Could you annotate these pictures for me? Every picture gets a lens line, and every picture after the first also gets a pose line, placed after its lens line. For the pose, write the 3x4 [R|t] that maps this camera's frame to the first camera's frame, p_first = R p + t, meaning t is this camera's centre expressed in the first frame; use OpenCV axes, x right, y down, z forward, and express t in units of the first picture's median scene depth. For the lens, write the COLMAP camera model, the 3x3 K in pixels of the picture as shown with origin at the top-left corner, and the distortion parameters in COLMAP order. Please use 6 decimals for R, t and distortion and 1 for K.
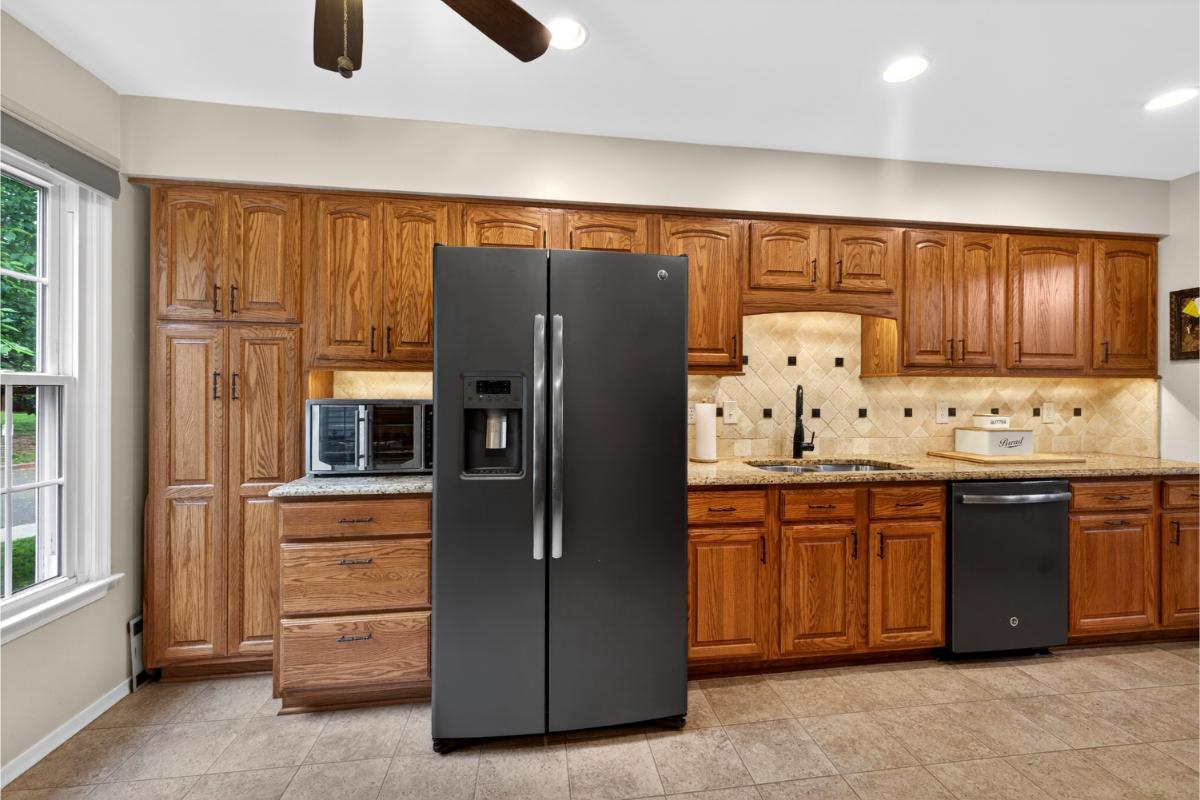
lens RADIAL K [[508.5, 0, 606.0], [0, 508.5, 390.6], [0, 0, 1]] dist [0.000816, -0.000332]
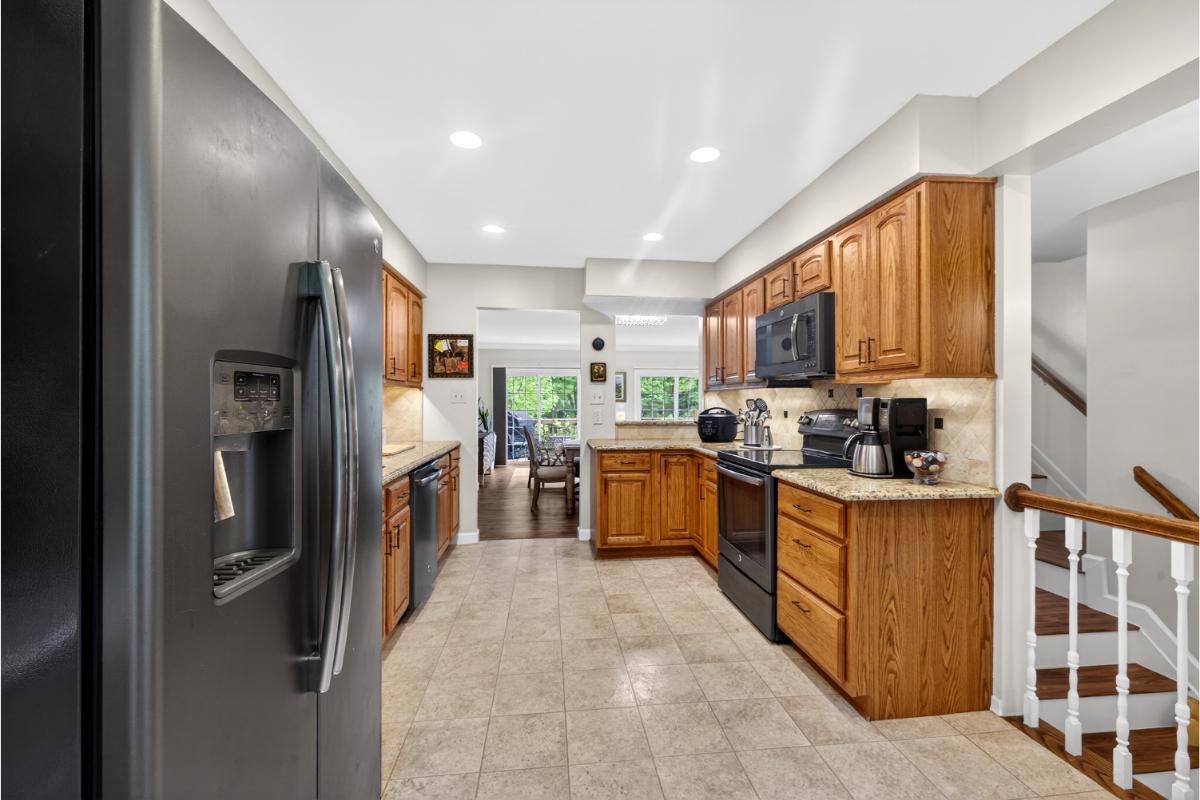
lens RADIAL K [[501.2, 0, 603.8], [0, 501.2, 395.8], [0, 0, 1]] dist [0.001752, -0.000459]
pose [[0.026157, 0.005334, 0.999644, -0.514502], [-0.006949, 0.999963, -0.005153, 0.001395], [-0.999634, -0.006811, 0.026193, 0.505808]]
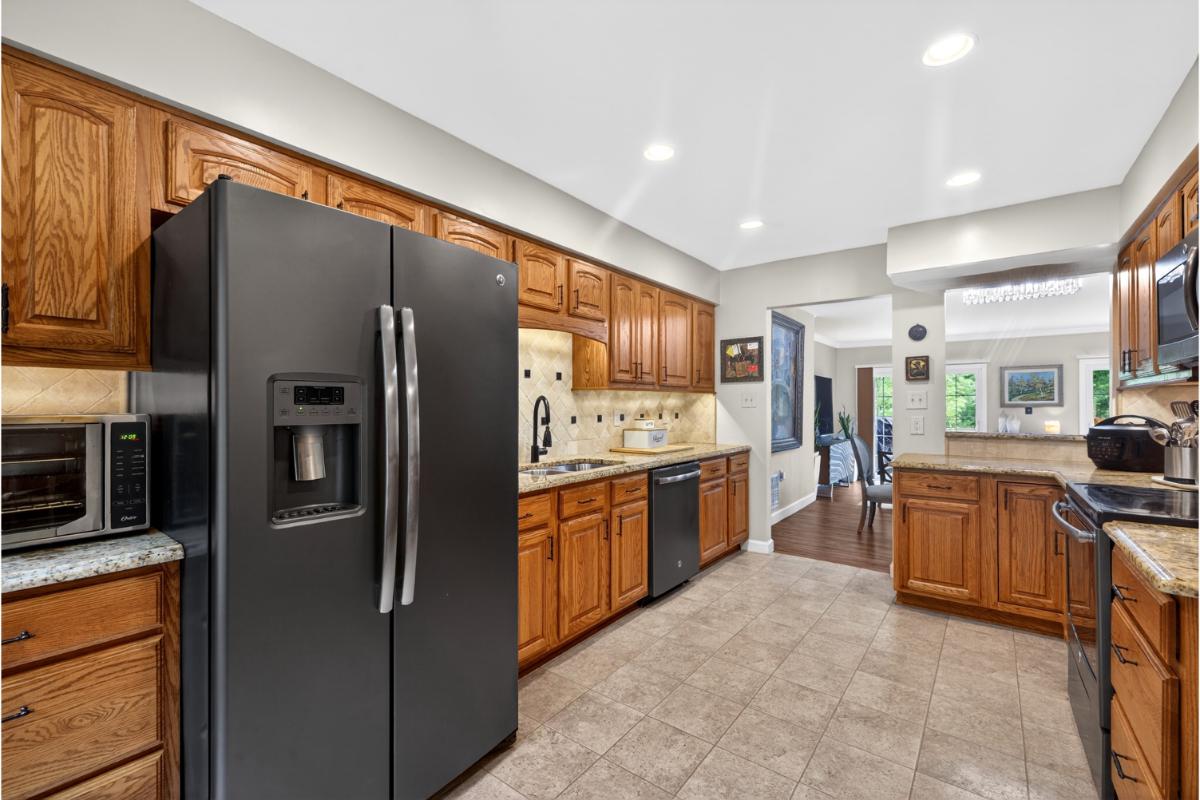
lens RADIAL K [[500.9, 0, 600.0], [0, 500.9, 400.0], [0, 0, 1]] dist [0.000957, -0.000529]
pose [[0.718481, 0.002452, 0.695543, -0.328553], [-0.000648, 0.999996, -0.002856, 0.001247], [-0.695547, 0.001602, 0.718479, 0.151752]]
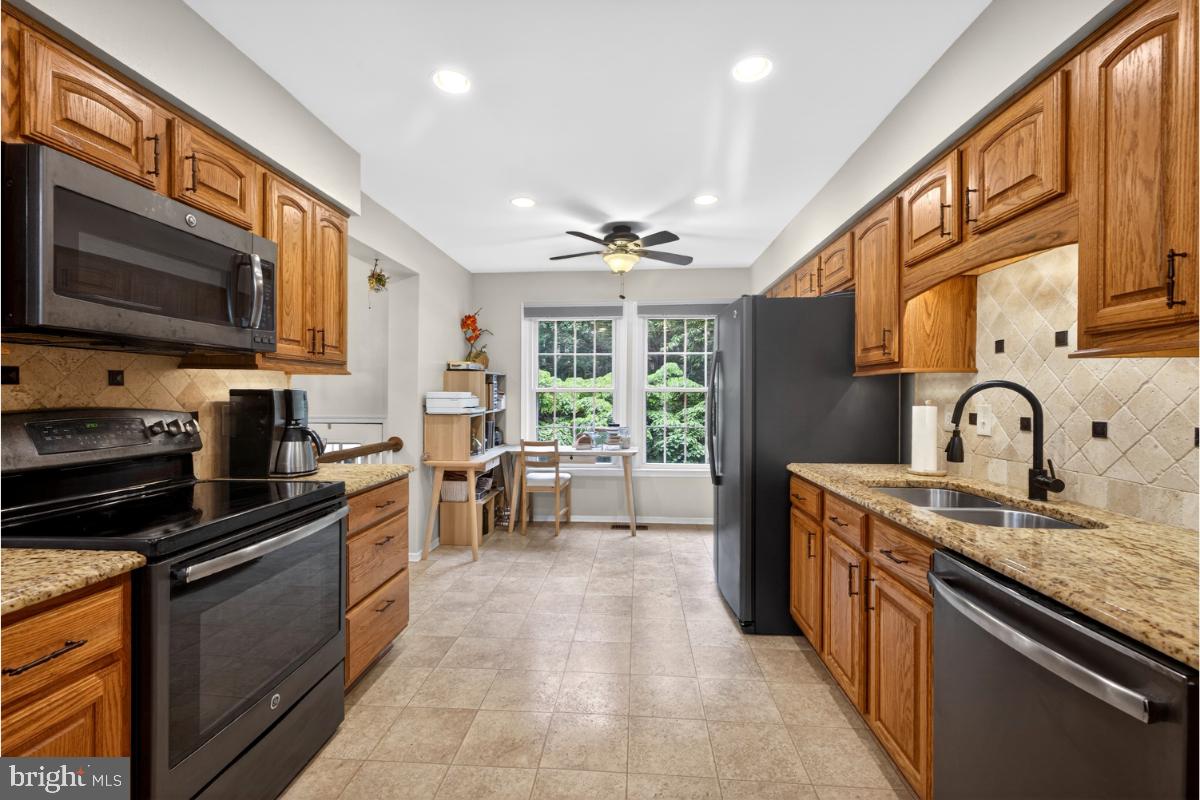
lens RADIAL K [[501.2, 0, 603.8], [0, 501.2, 395.8], [0, 0, 1]] dist [0.001752, -0.000459]
pose [[-0.208035, -0.001511, -0.978120, 1.296983], [0.001536, 0.999997, -0.001871, 0.009930], [0.978120, -0.001892, -0.208032, 0.742755]]
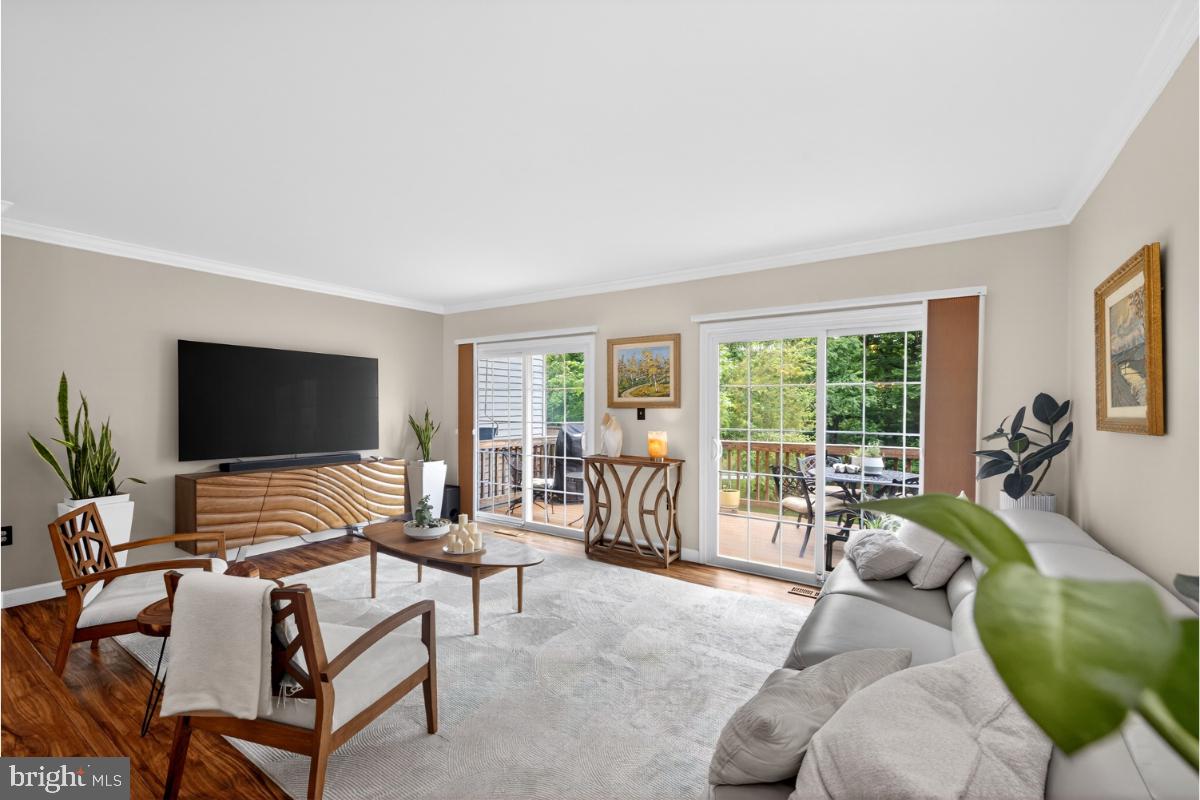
lens RADIAL K [[501.2, 0, 603.8], [0, 501.2, 395.8], [0, 0, 1]] dist [0.001752, -0.000459]
pose [[0.672278, 0.017752, 0.740086, 2.743145], [-0.010436, 0.999840, -0.014502, 0.021568], [-0.740225, 0.002026, 0.672356, -0.716883]]
